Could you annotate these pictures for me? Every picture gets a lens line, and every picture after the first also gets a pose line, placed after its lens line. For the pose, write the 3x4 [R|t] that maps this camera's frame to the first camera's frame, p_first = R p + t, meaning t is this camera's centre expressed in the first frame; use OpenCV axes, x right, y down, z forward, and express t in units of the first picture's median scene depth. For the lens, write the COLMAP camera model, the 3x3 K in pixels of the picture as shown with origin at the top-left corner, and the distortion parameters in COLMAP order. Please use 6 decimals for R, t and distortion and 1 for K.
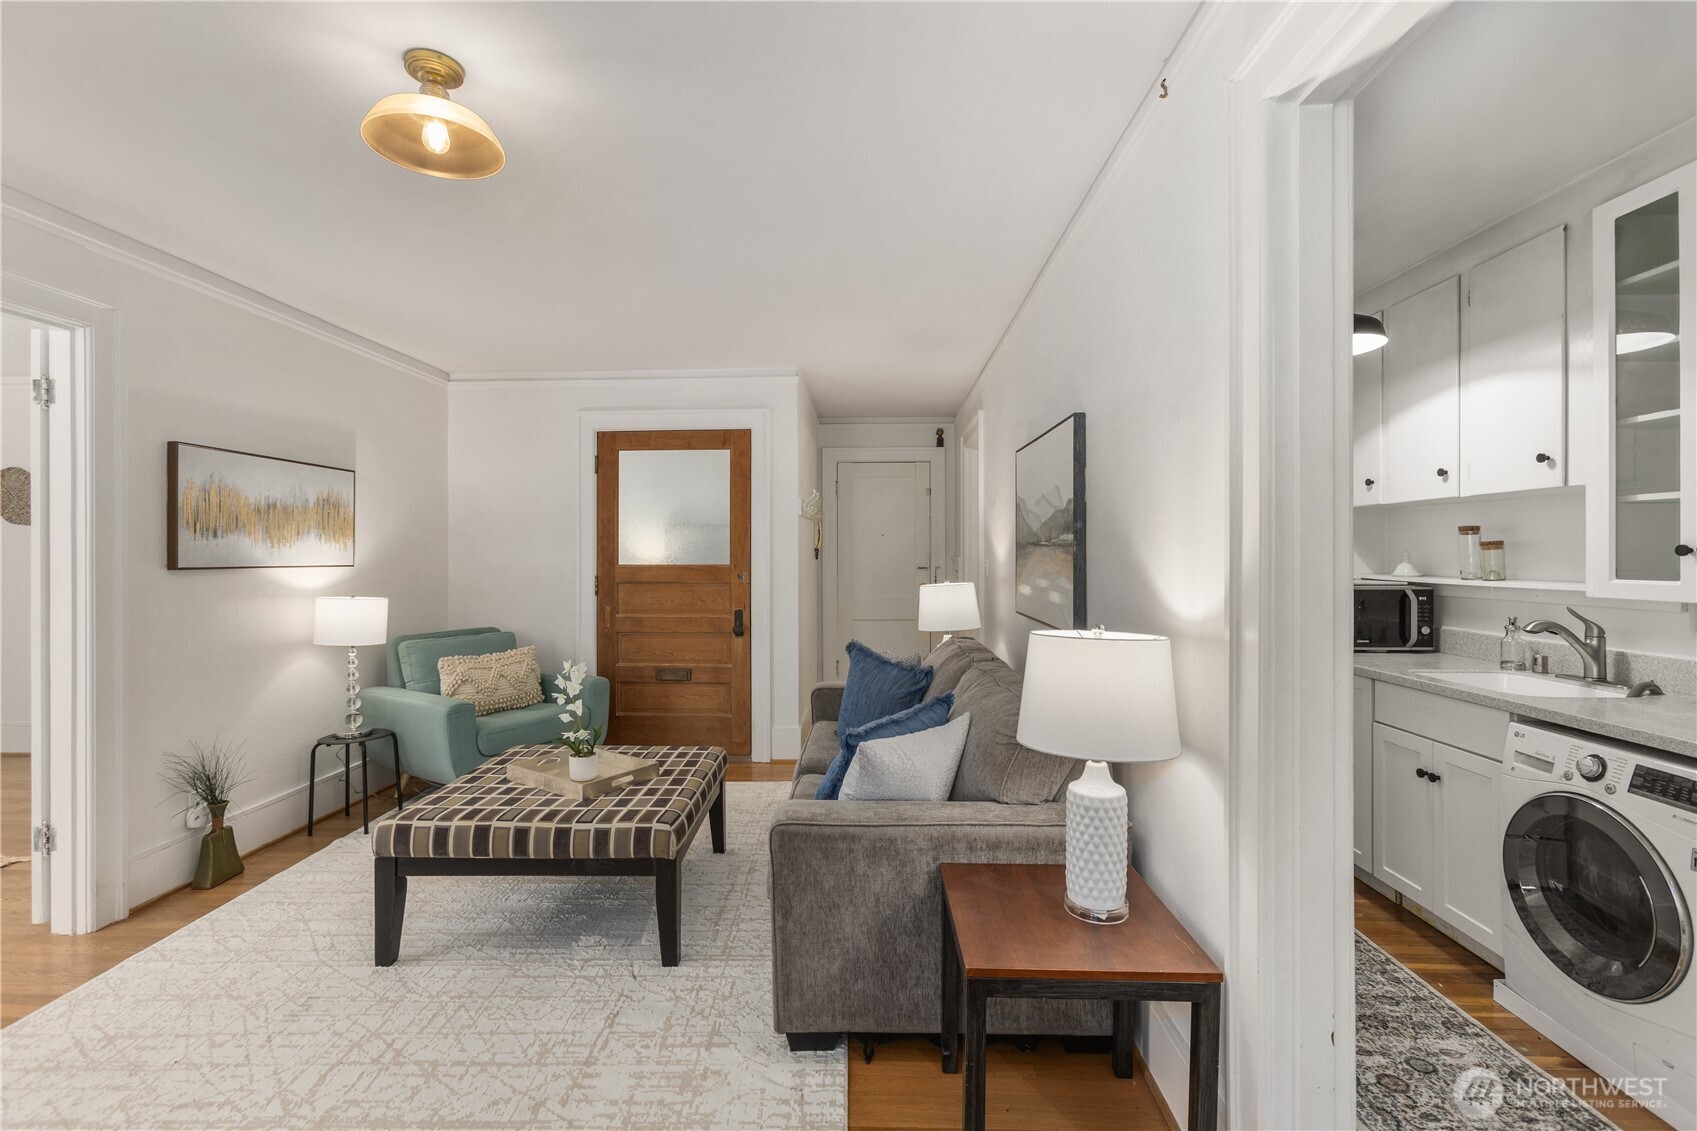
lens RADIAL K [[764.1, 0, 846.8], [0, 764.1, 556.0], [0, 0, 1]] dist [-0.010050, 0.007938]
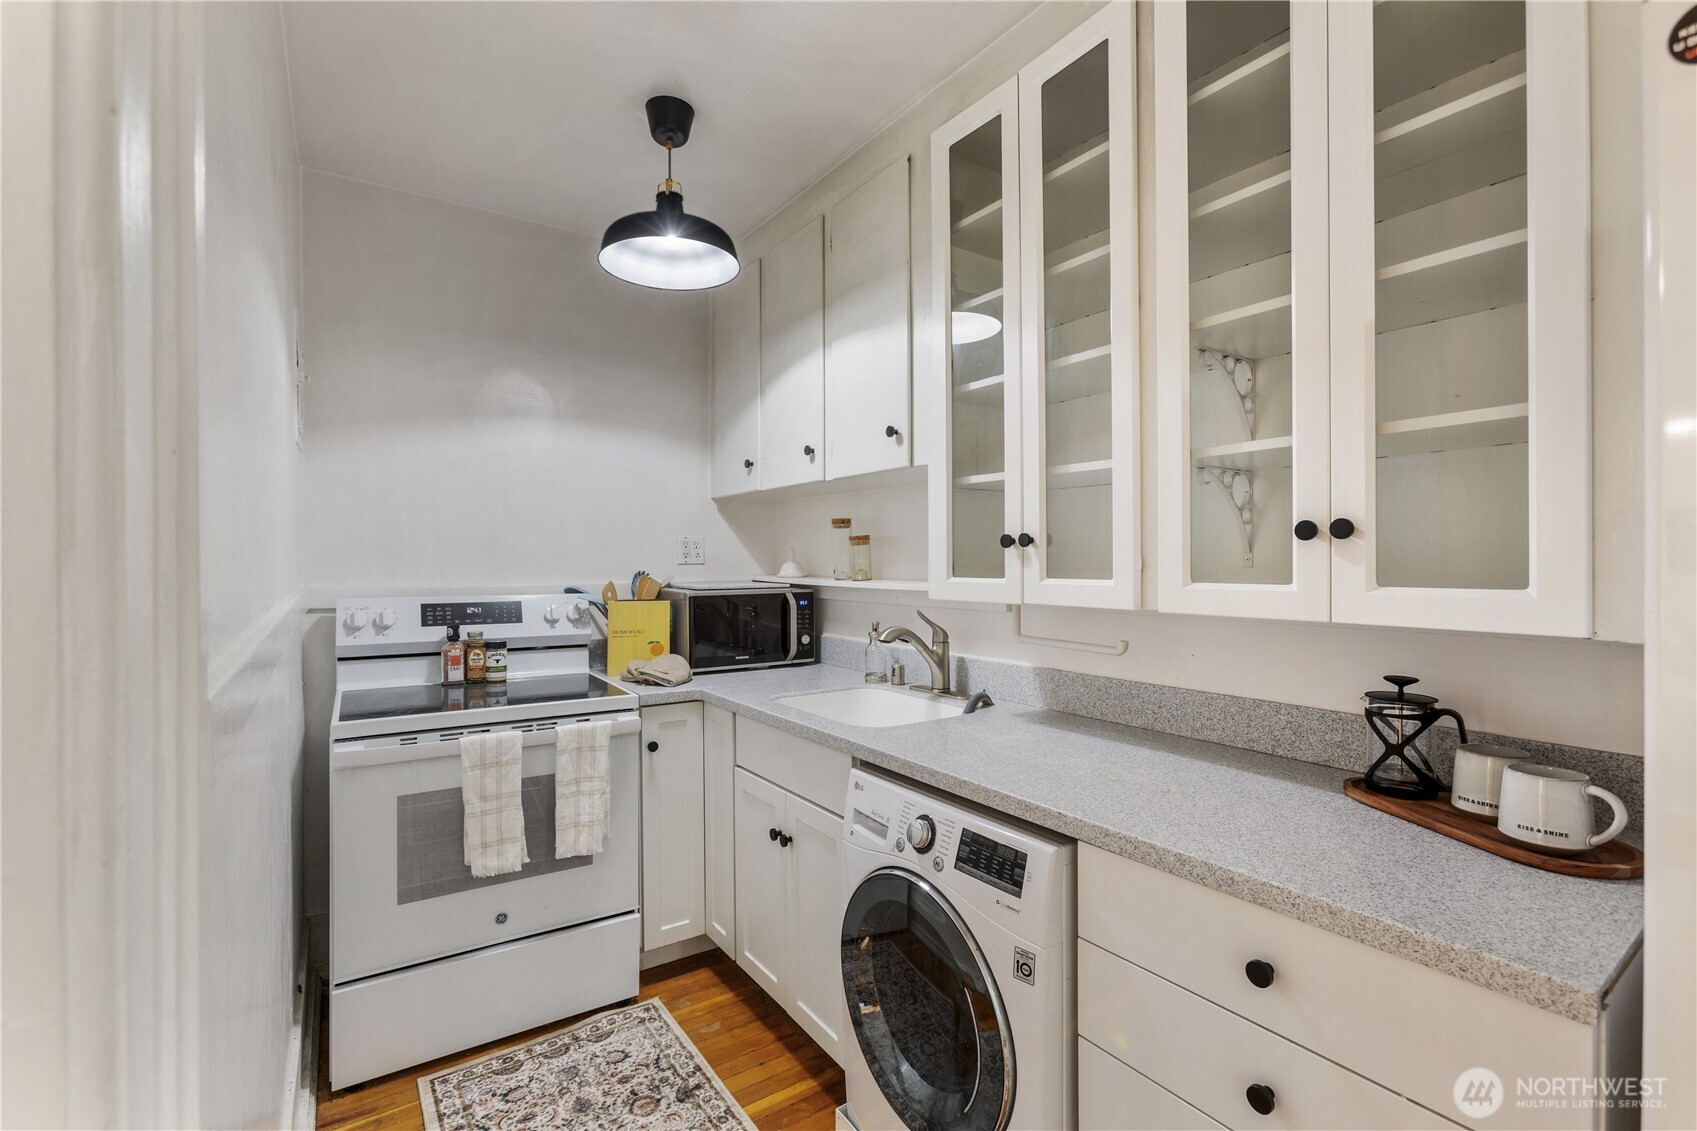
lens RADIAL K [[764.1, 0, 849.9], [0, 764.1, 562.5], [0, 0, 1]] dist [-0.010050, 0.007938]
pose [[0.812366, -0.004723, 0.583129, 0.383066], [0.004237, 0.999989, 0.002196, 0.010960], [-0.583133, 0.000687, 0.812377, 0.344382]]
